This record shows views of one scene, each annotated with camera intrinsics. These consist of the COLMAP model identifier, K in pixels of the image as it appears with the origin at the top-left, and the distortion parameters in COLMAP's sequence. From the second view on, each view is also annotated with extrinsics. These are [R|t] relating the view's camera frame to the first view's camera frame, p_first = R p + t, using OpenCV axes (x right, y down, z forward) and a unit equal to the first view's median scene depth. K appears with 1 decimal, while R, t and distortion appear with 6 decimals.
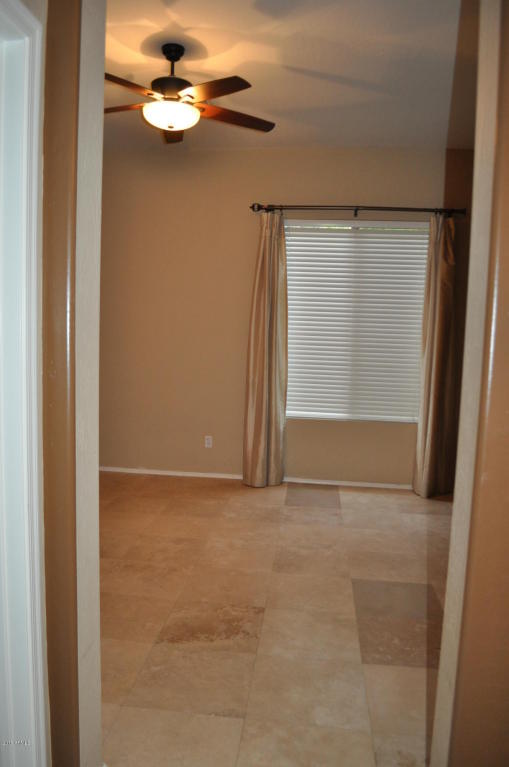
lens RADIAL K [[602.1, 0, 242.2], [0, 602.1, 385.1], [0, 0, 1]] dist [-0.075913, 0.011506]
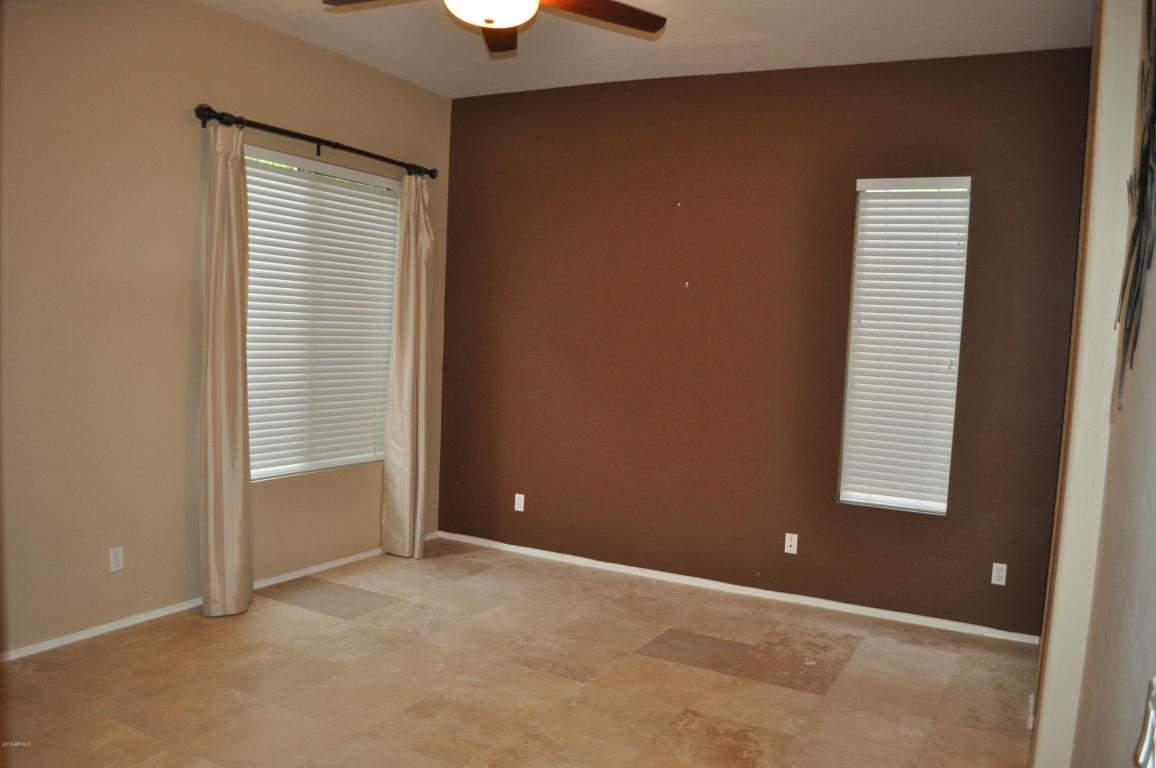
lens RADIAL K [[907.5, 0, 587.6], [0, 907.5, 409.6], [0, 0, 1]] dist [-0.075913, 0.011506]
pose [[0.376125, -0.101836, 0.920956, -0.774185], [0.051862, 0.994698, 0.088809, -0.101720], [-0.925116, 0.014360, 0.379412, 0.466853]]
